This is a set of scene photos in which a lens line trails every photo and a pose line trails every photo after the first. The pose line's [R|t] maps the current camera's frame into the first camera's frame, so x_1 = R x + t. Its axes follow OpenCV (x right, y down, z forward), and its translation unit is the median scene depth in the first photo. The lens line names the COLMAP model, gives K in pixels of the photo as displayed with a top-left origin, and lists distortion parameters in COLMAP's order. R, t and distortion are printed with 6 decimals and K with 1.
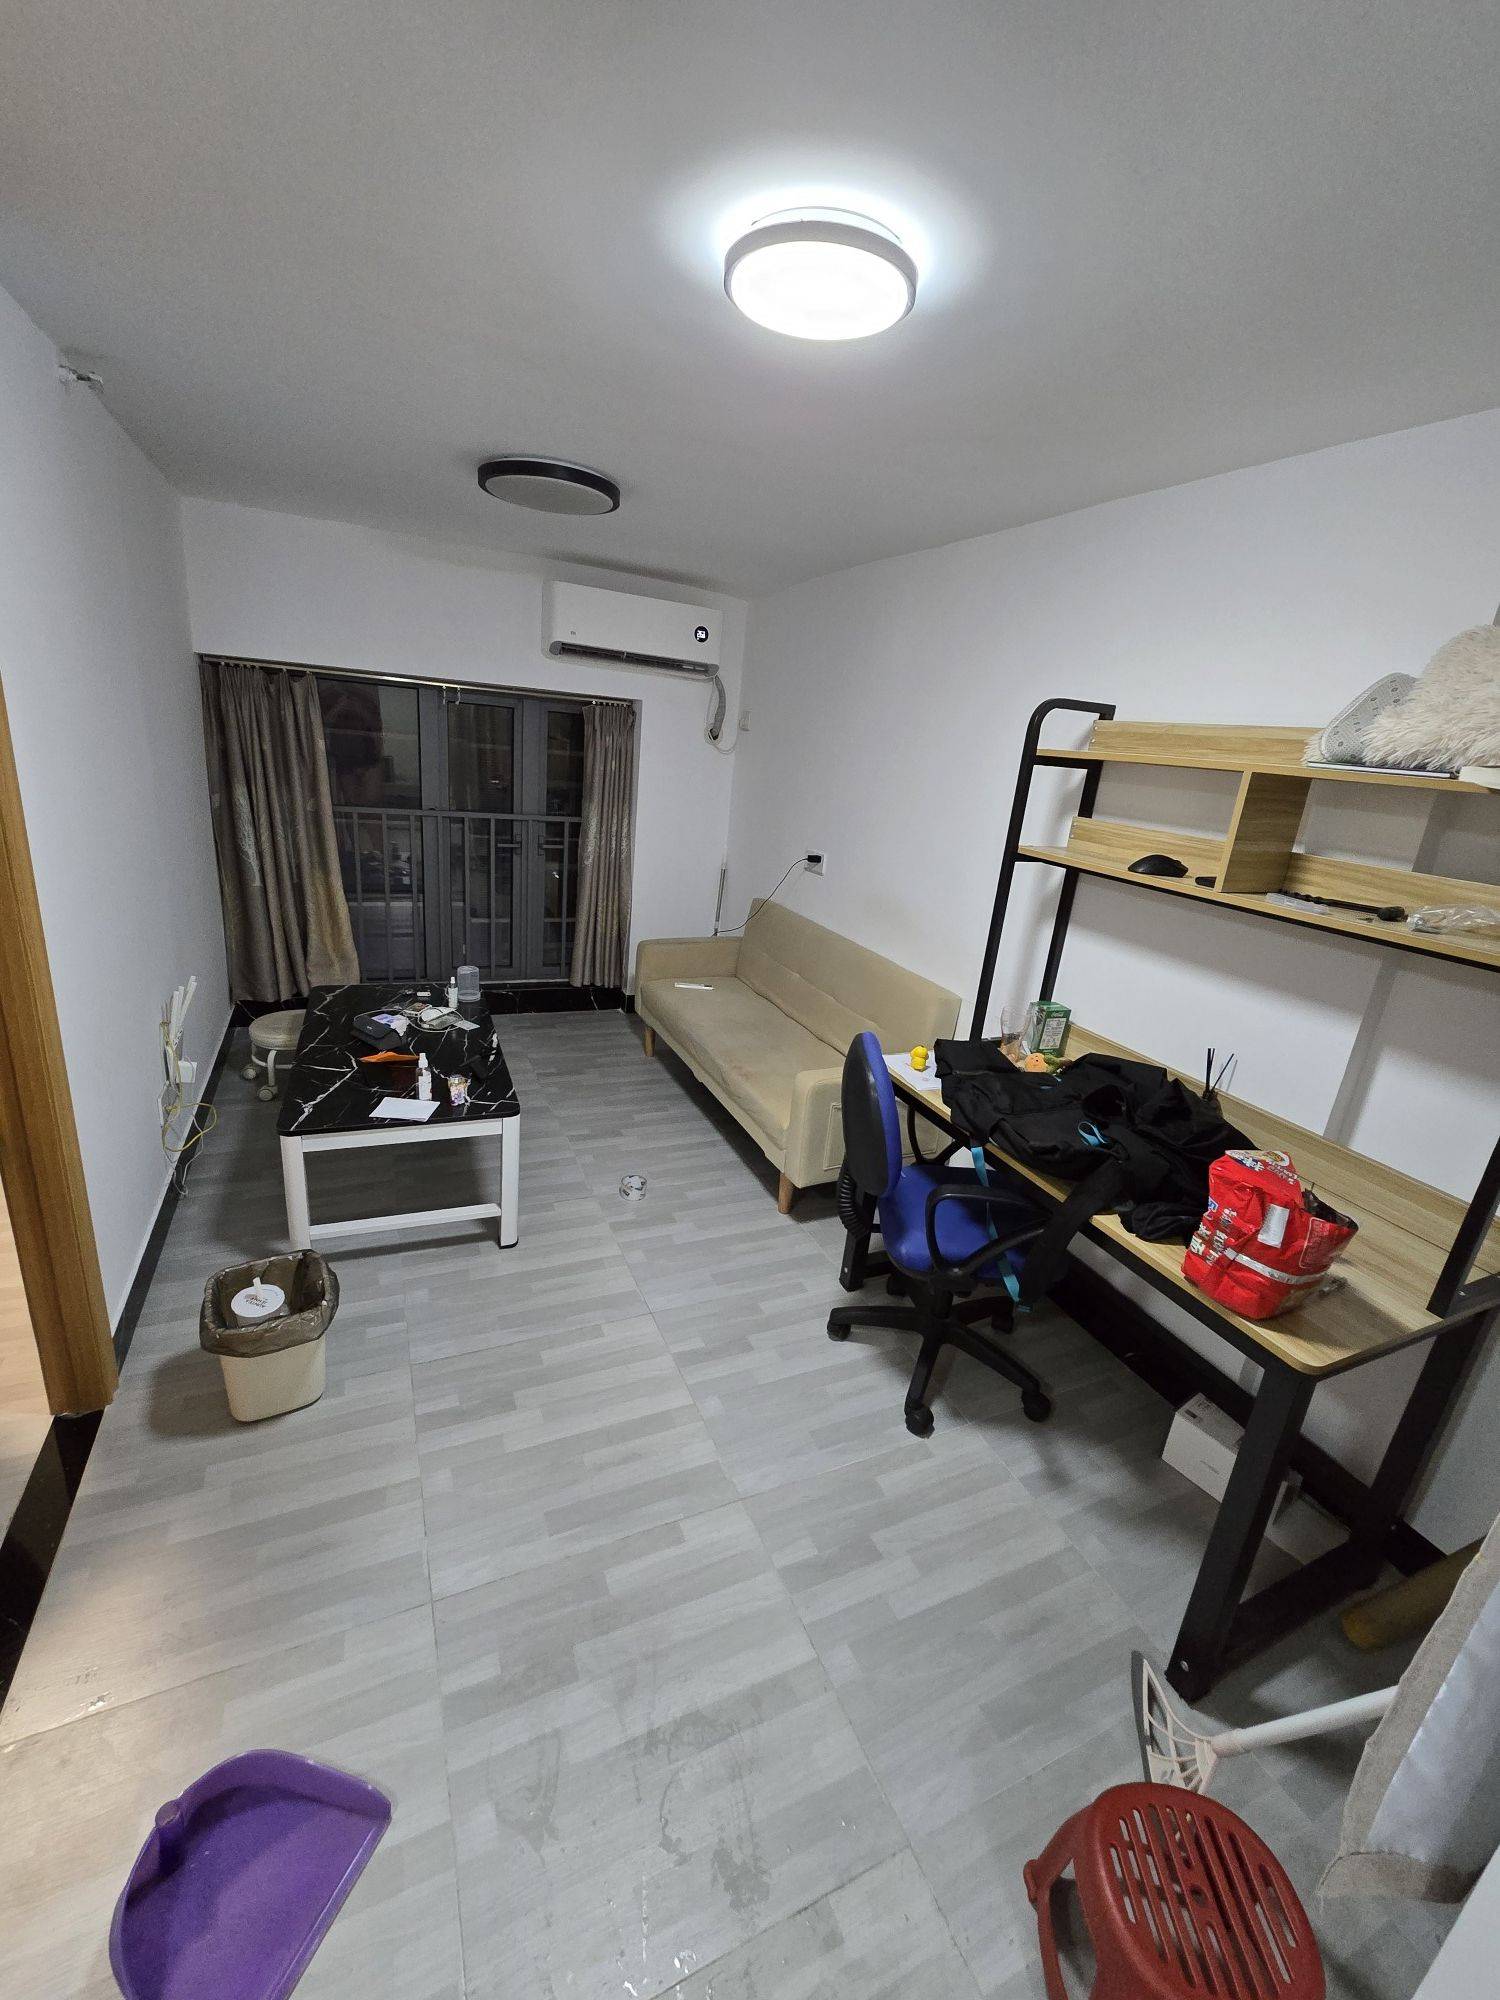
lens RADIAL K [[827.5, 0, 751.2], [0, 827.5, 1001.4], [0, 0, 1]] dist [-0.003149, -0.000190]
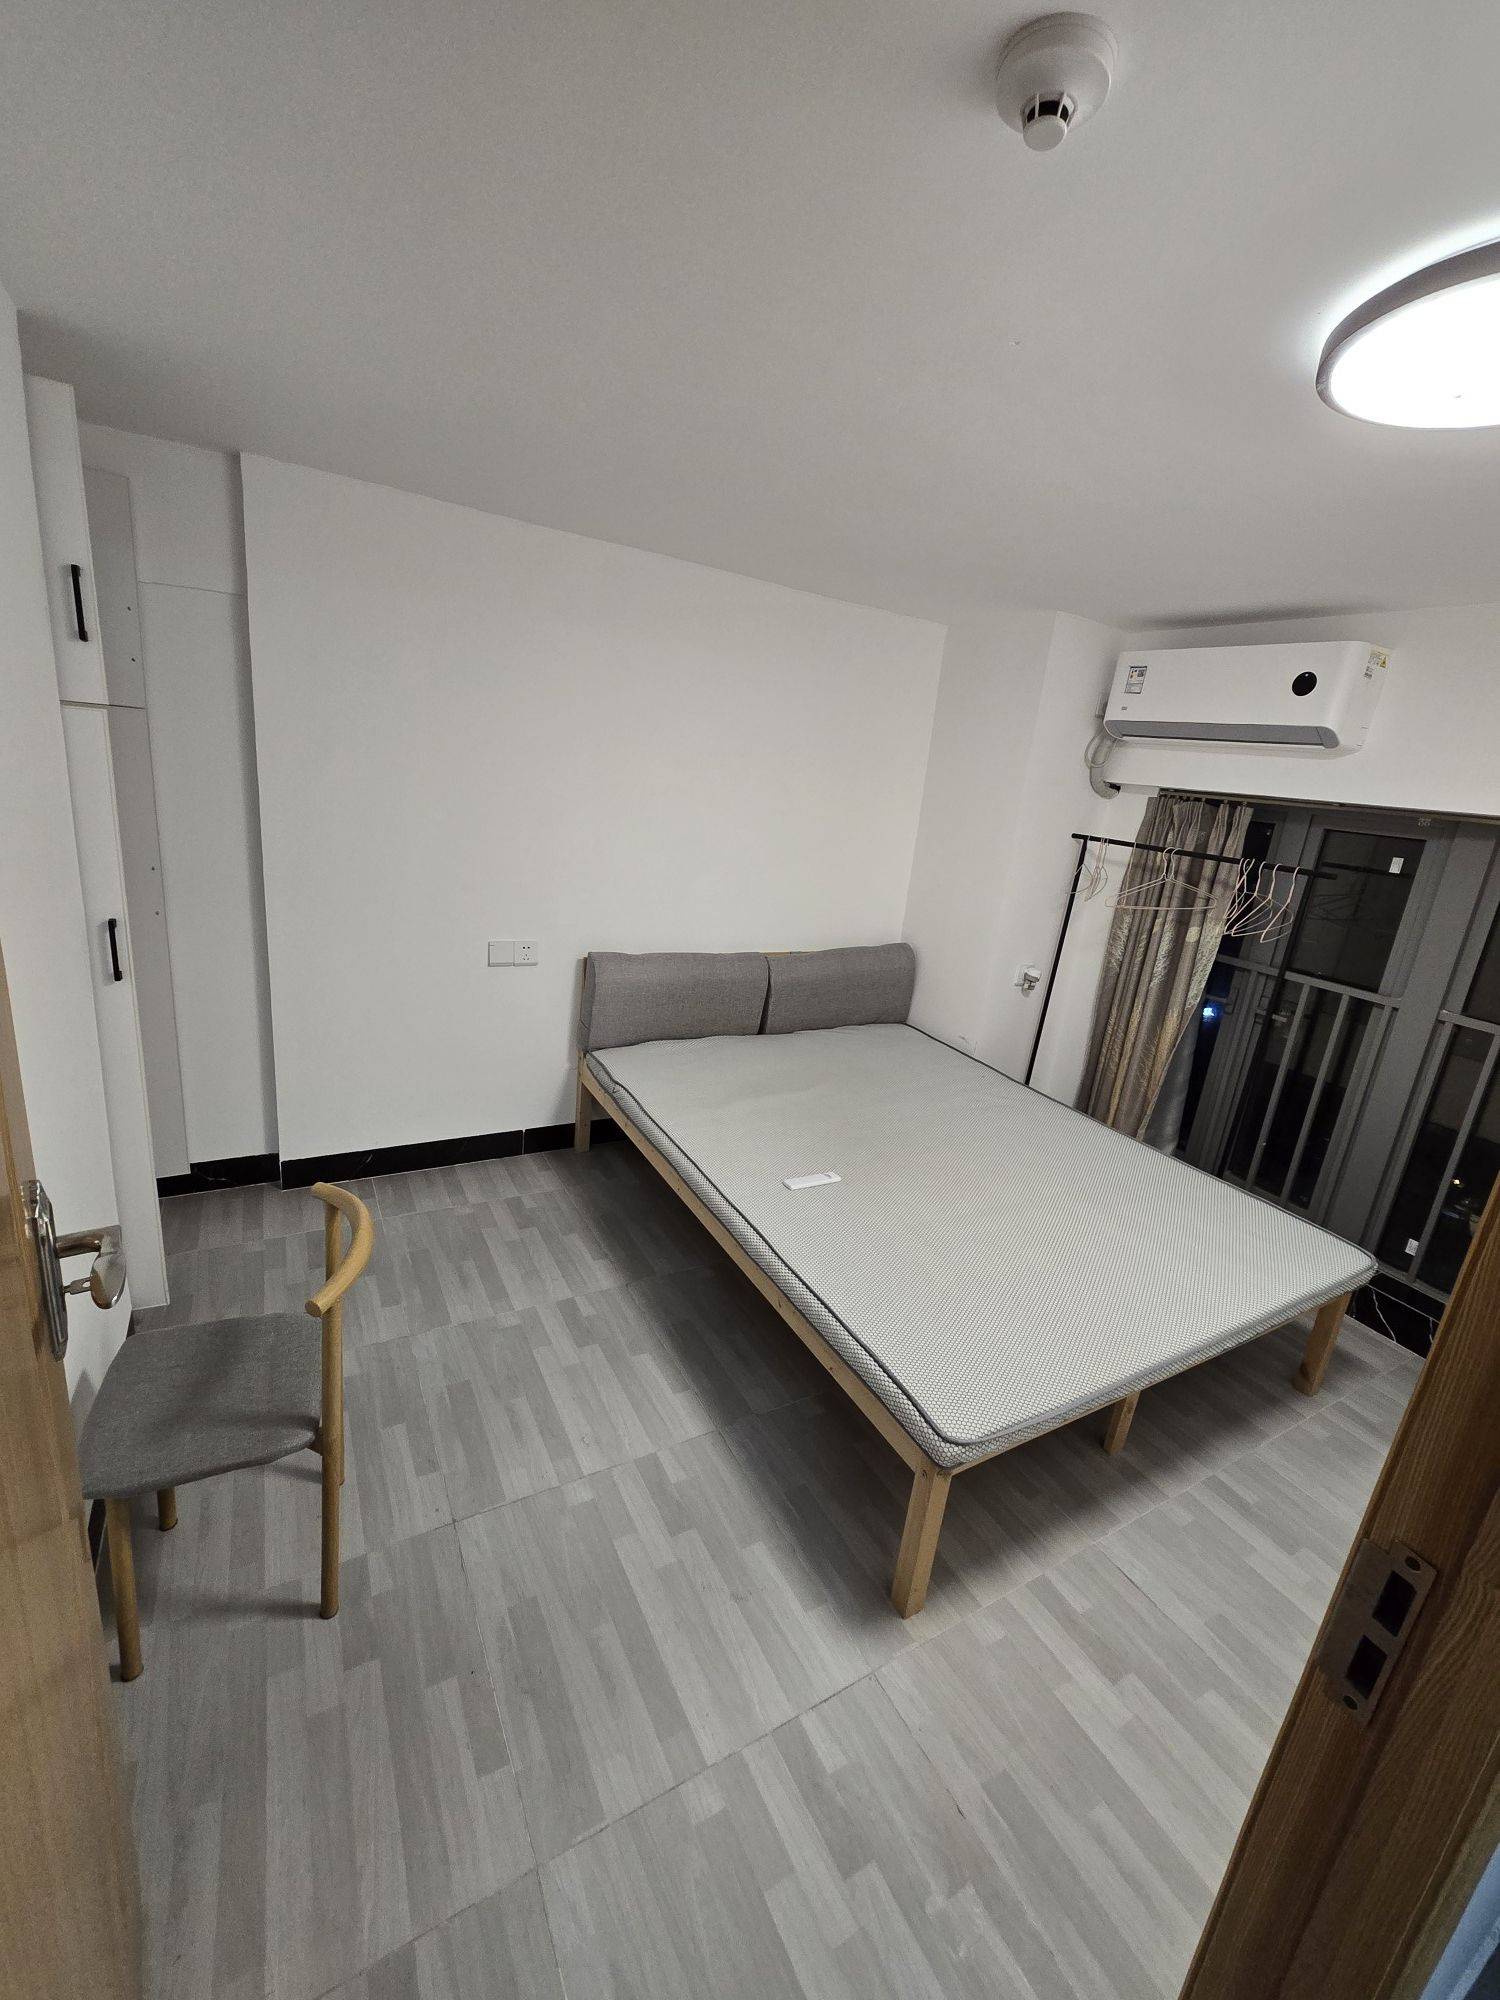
lens RADIAL K [[827.5, 0, 761.0], [0, 827.5, 986.5], [0, 0, 1]] dist [-0.003149, -0.000190]
pose [[0.111416, 0.201413, -0.973149, 0.818359], [-0.408762, 0.901861, 0.139859, -0.246390], [0.905815, 0.382204, 0.182812, 0.870623]]
